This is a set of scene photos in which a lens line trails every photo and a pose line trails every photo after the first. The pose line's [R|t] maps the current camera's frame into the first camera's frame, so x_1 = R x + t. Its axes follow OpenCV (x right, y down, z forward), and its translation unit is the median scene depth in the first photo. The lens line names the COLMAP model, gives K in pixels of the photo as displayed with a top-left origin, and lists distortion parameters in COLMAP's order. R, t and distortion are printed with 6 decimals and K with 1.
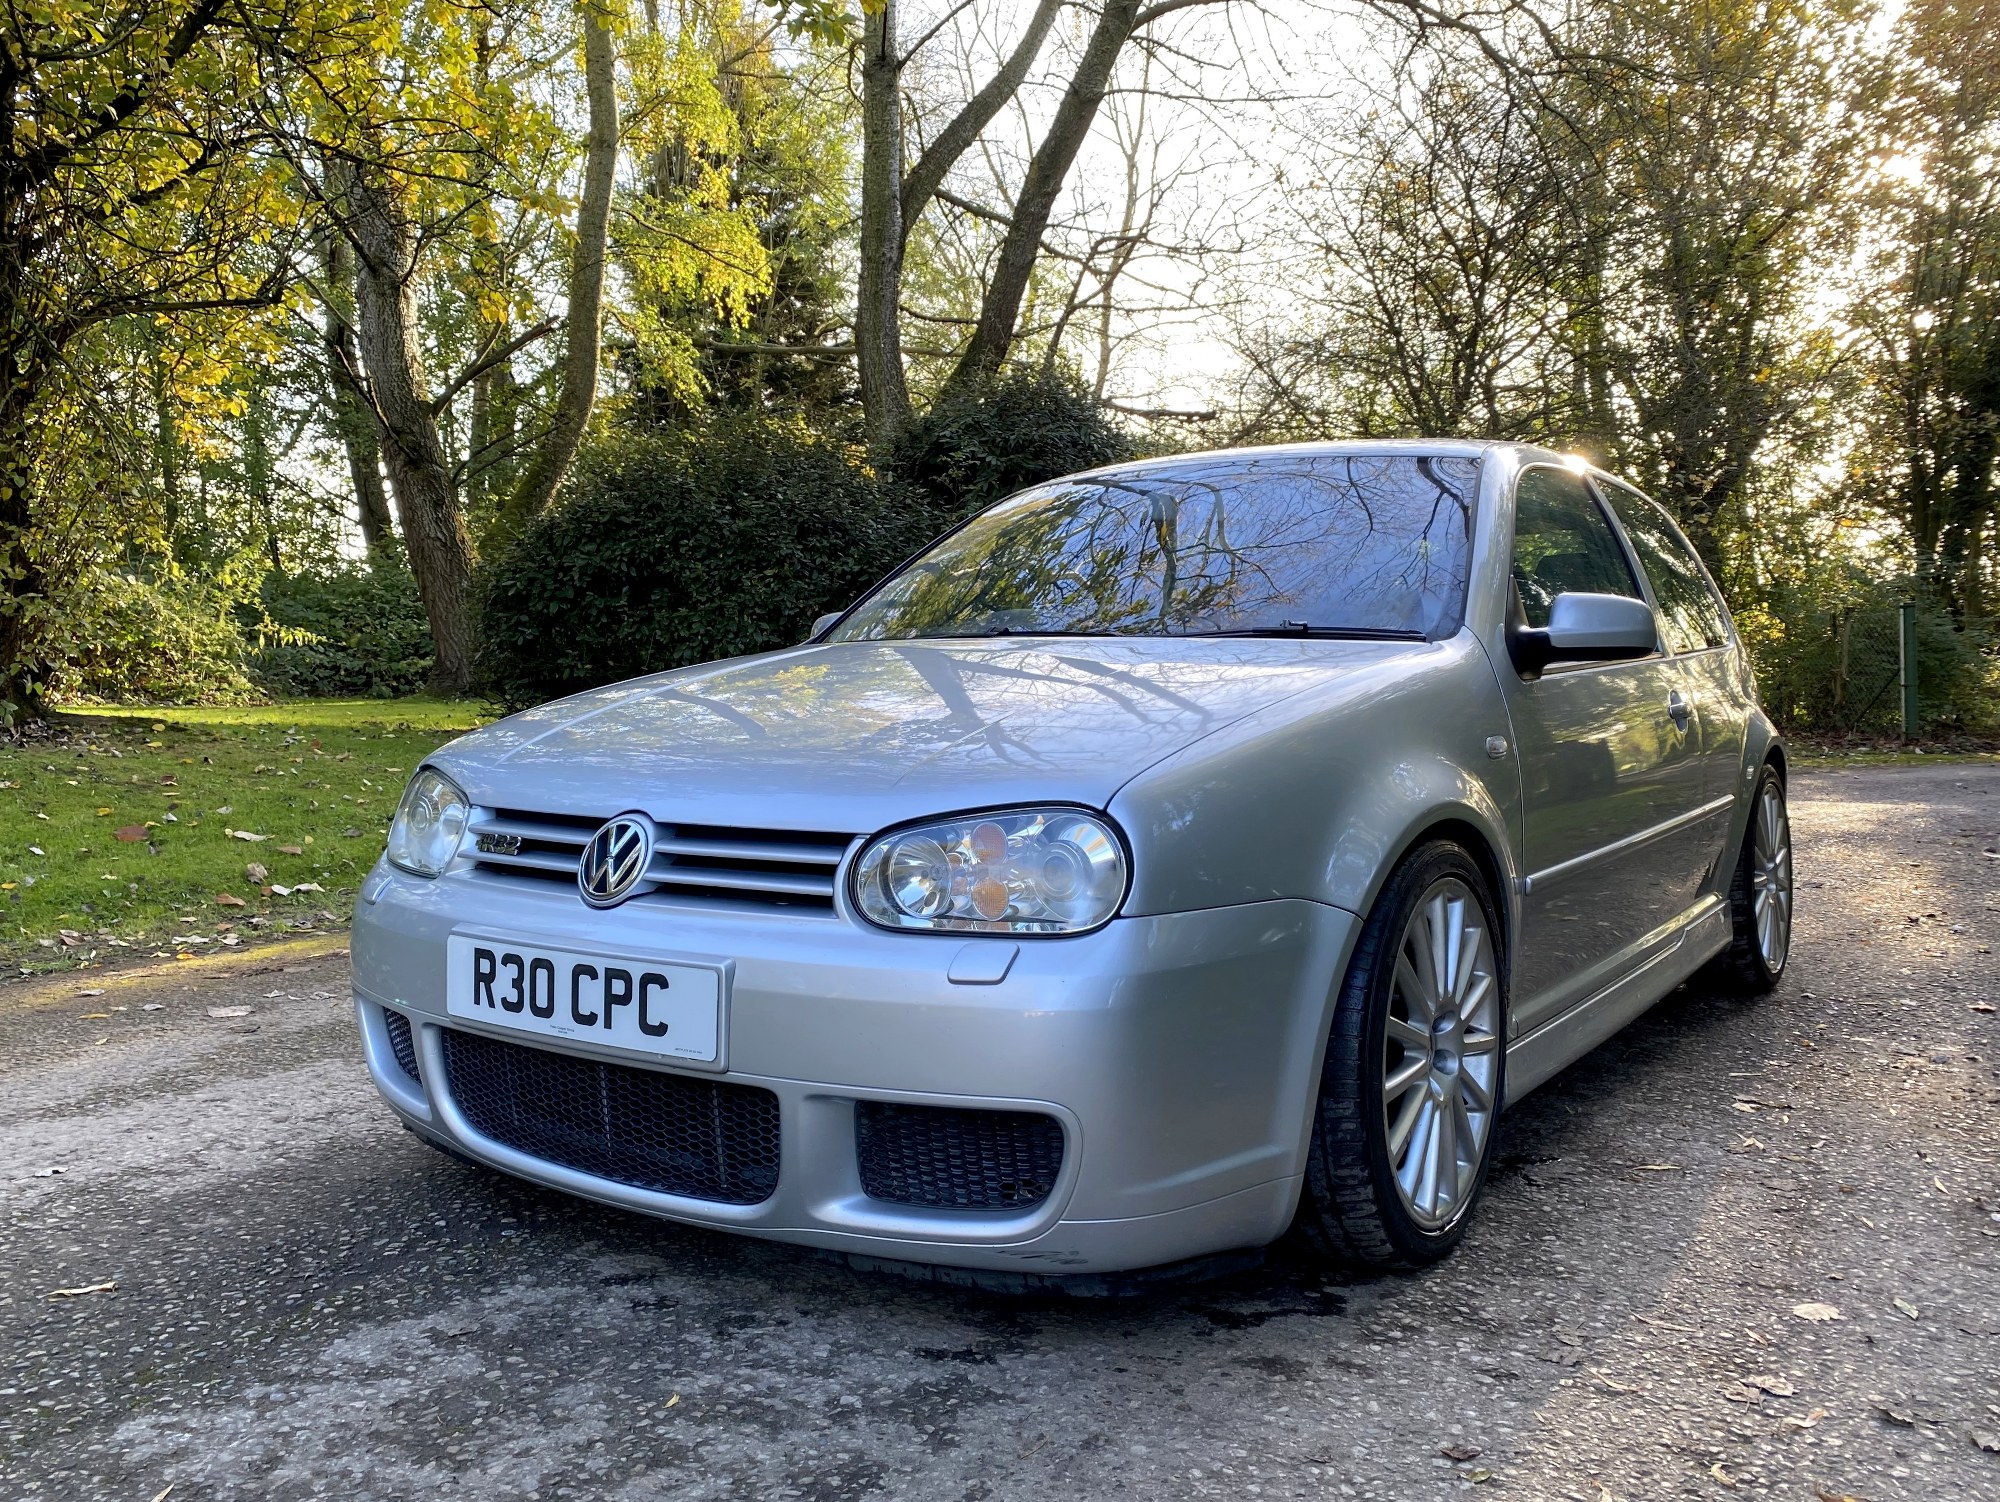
lens RADIAL K [[1557.5, 0, 987.9], [0, 1557.5, 763.1], [0, 0, 1]] dist [0.005539, -0.000919]
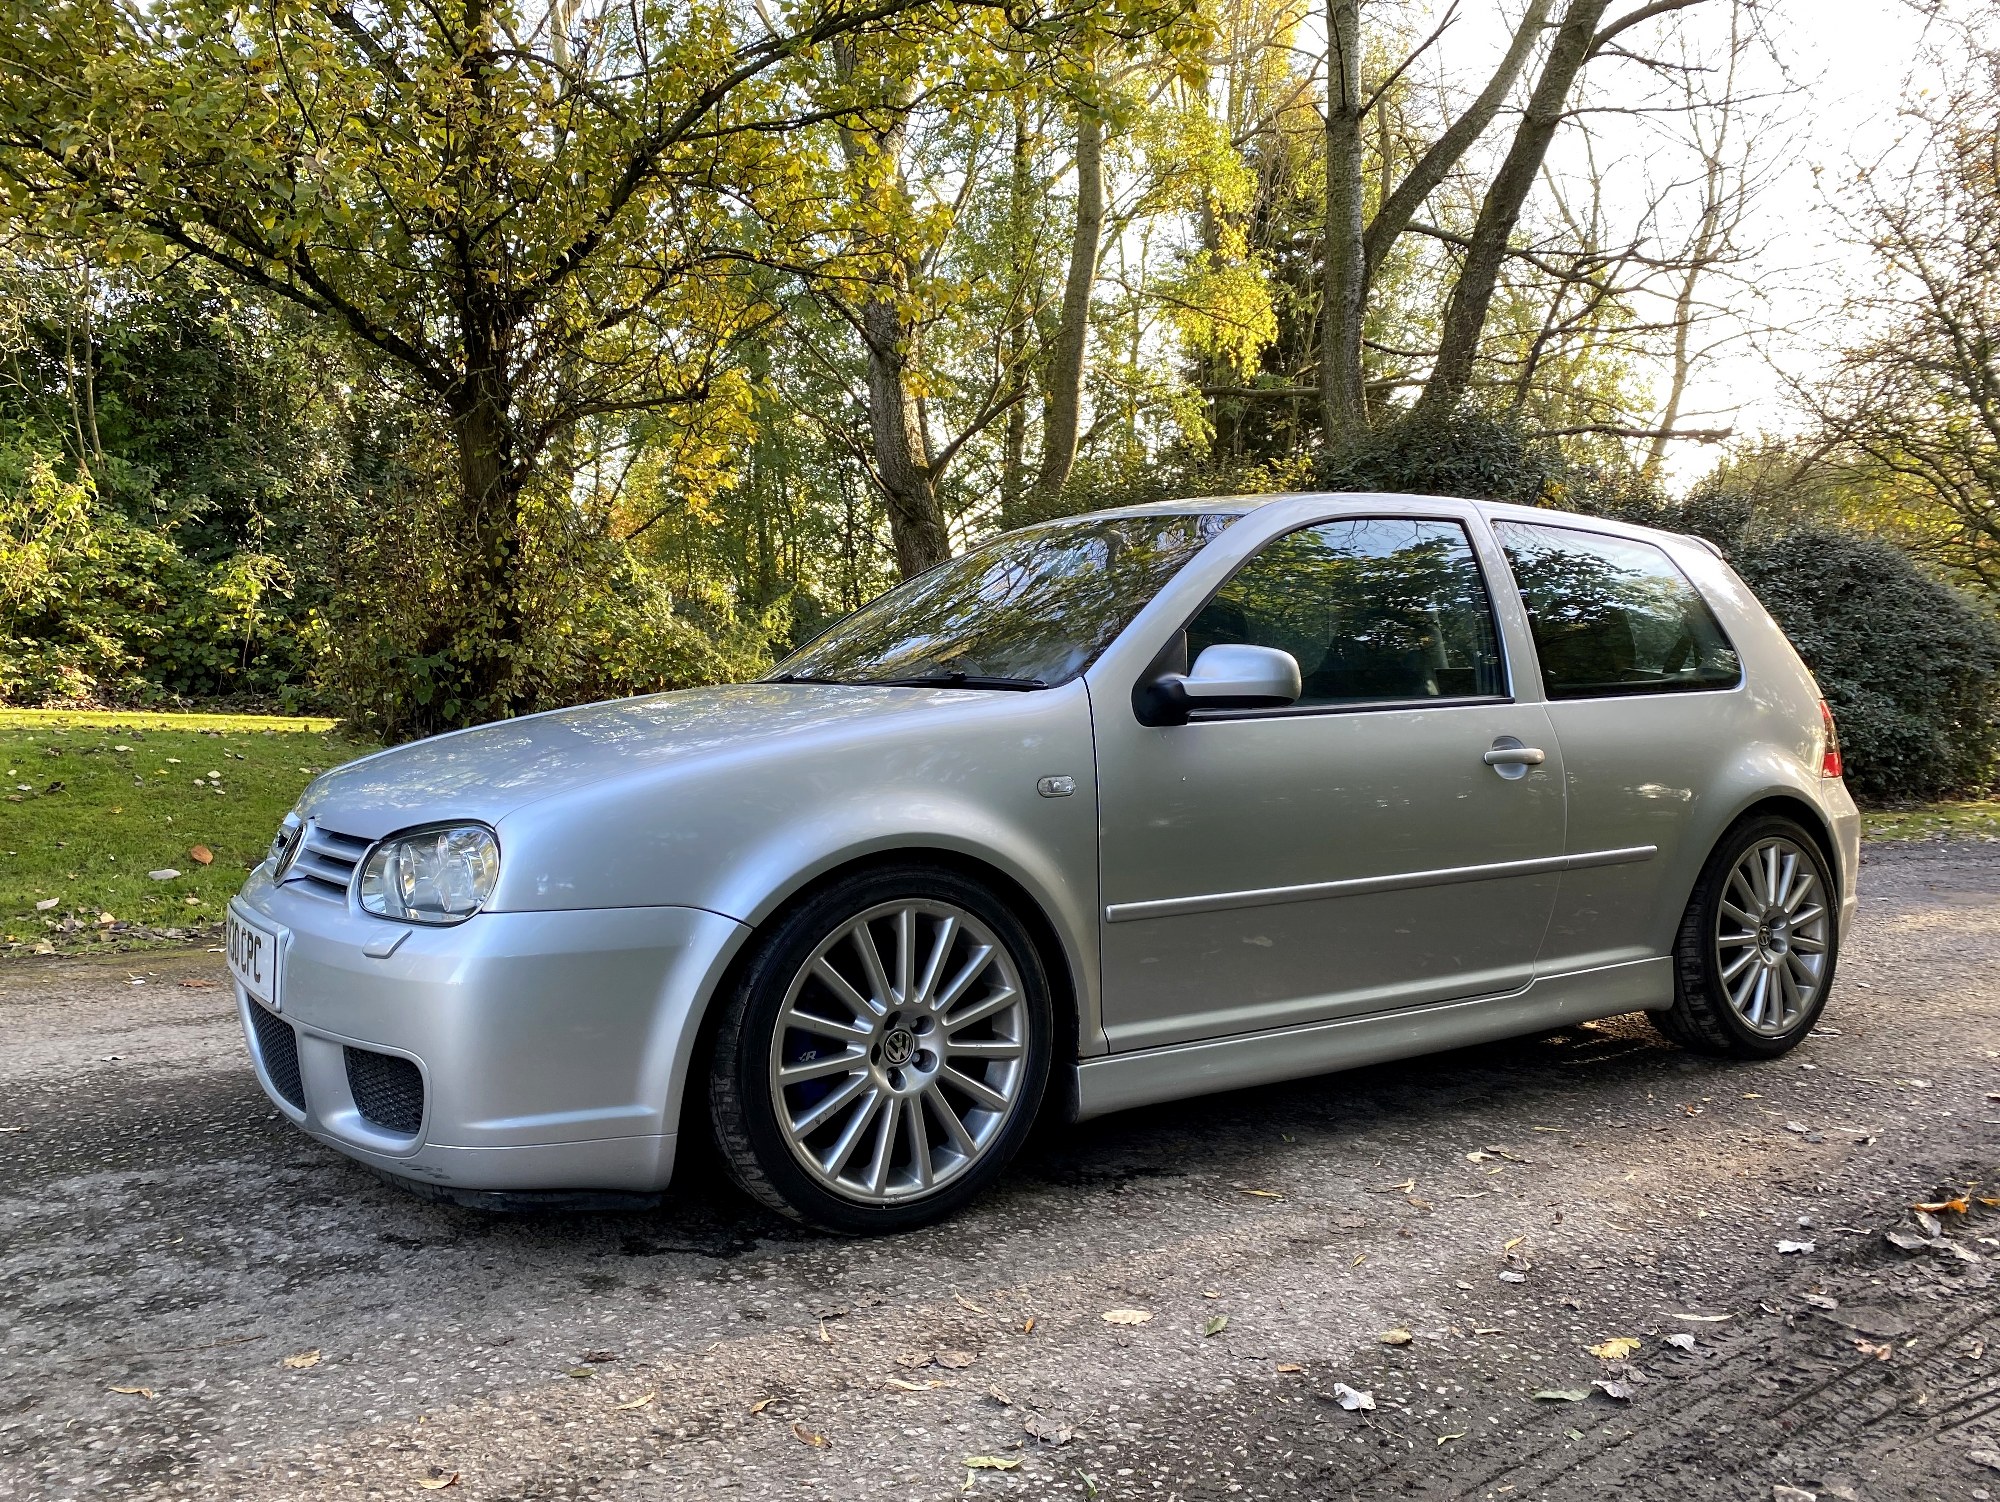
lens RADIAL K [[1504.2, 0, 1047.8], [0, 1504.2, 783.0], [0, 0, 1]] dist [0.013694, 0.001423]
pose [[0.936980, 0.025328, -0.348463, 0.233355], [-0.026659, 0.999644, 0.000976, -0.004620], [0.348364, 0.008375, 0.937322, 0.000790]]
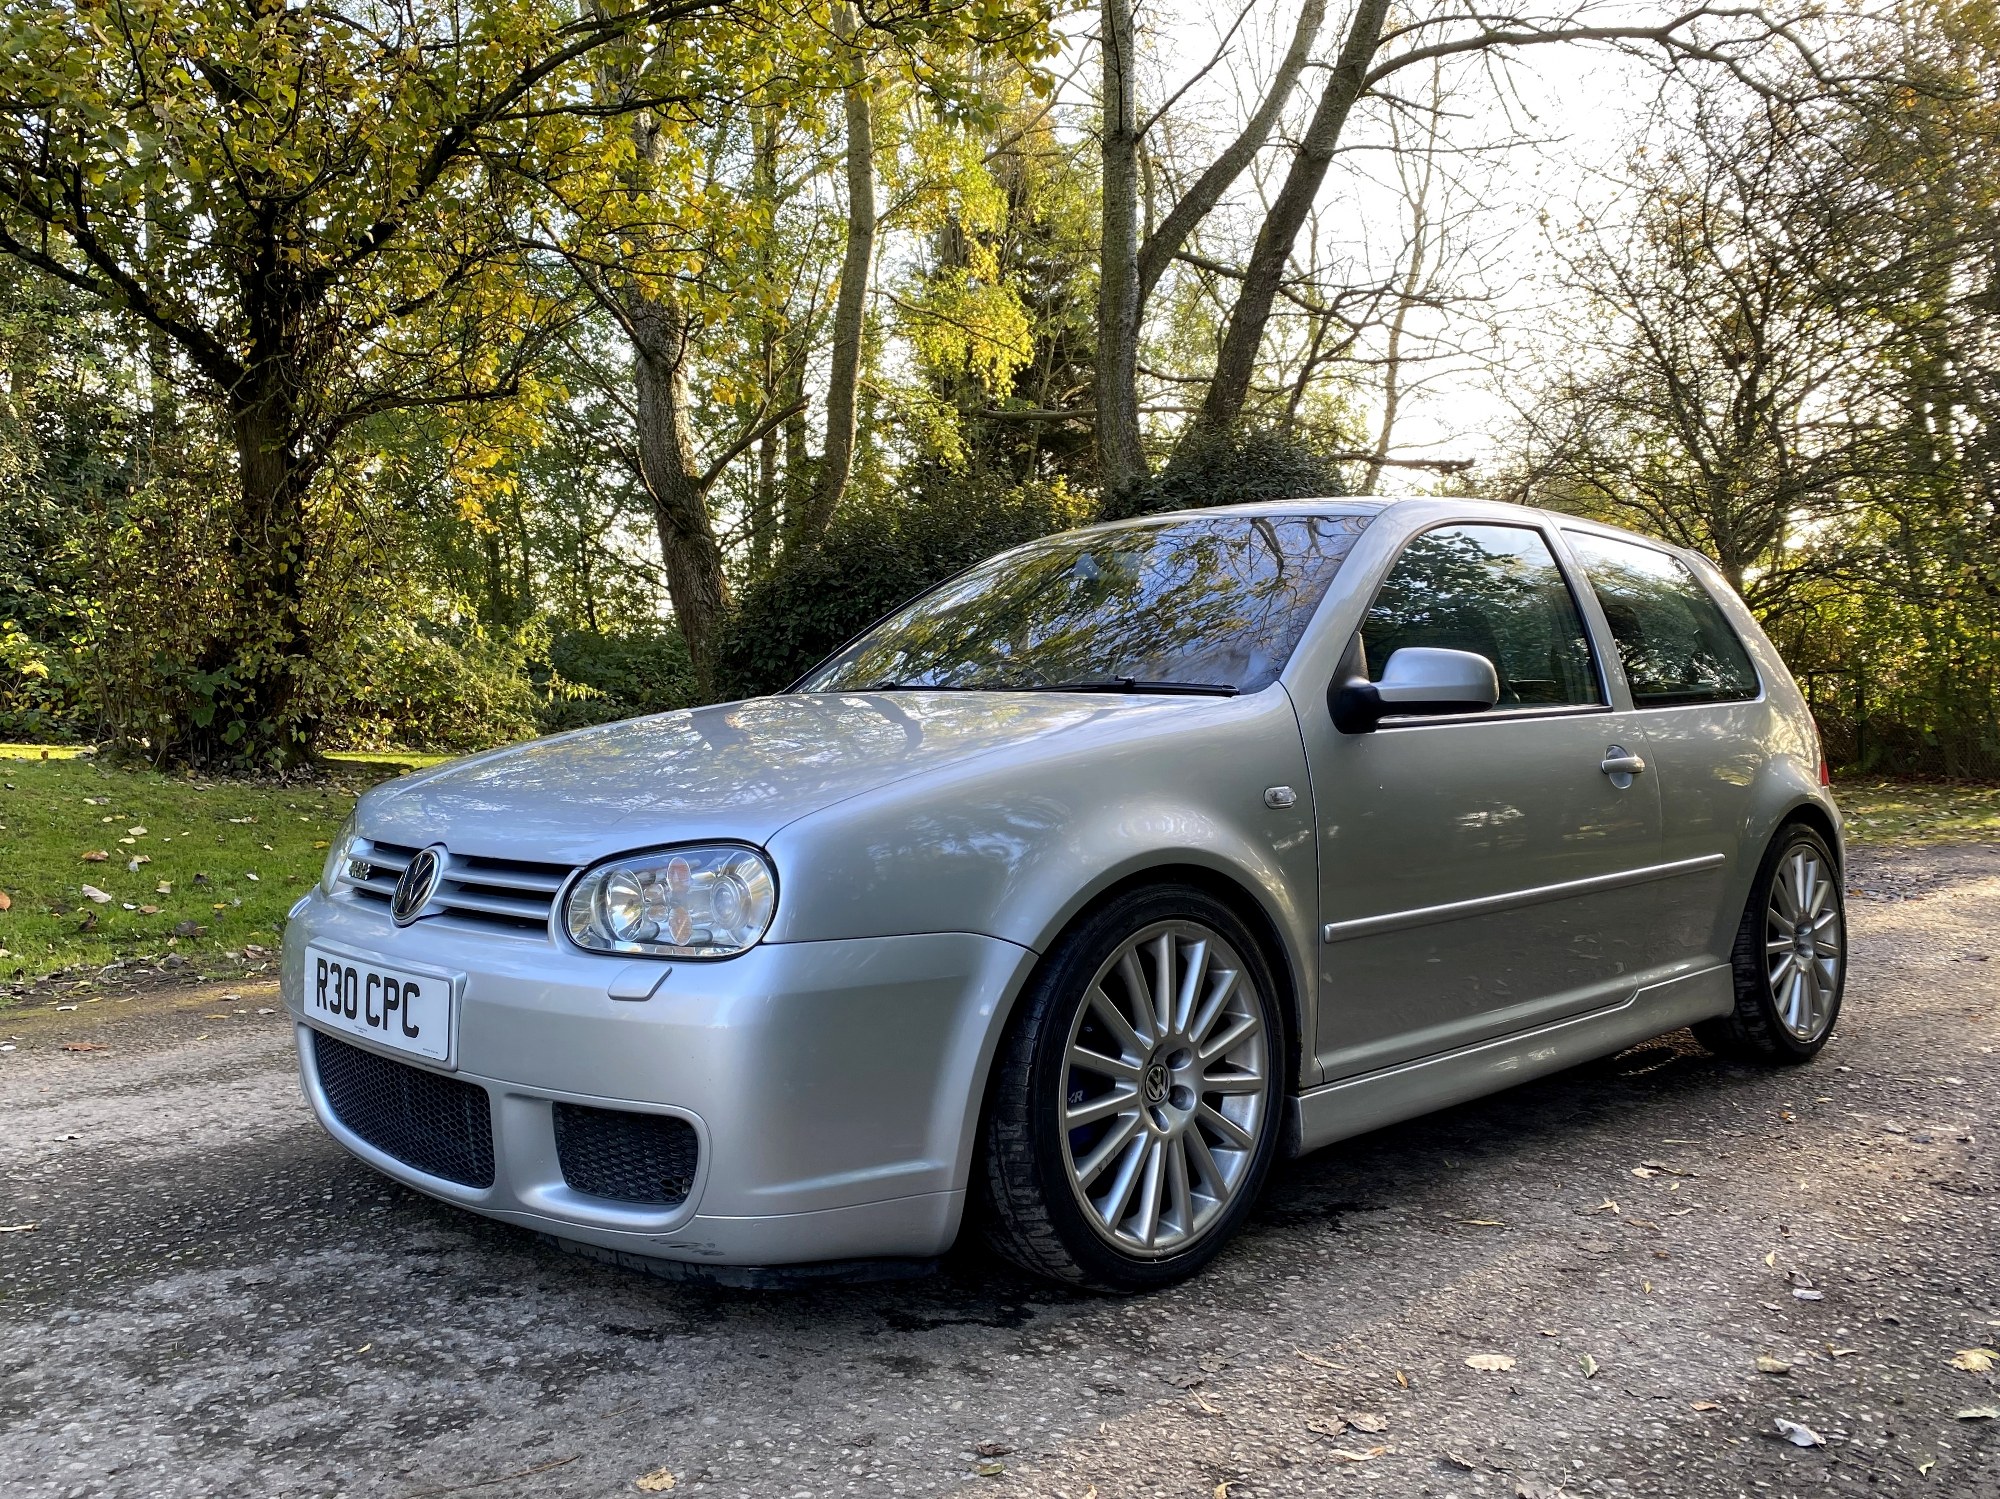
lens RADIAL K [[1526.4, 0, 994.1], [0, 1526.4, 774.0], [0, 0, 1]] dist [0.048271, -0.065622]
pose [[0.980798, 0.008690, -0.194831, 0.113885], [-0.013807, 0.999594, -0.024921, 0.000530], [0.194535, 0.027132, 0.980520, -0.011297]]
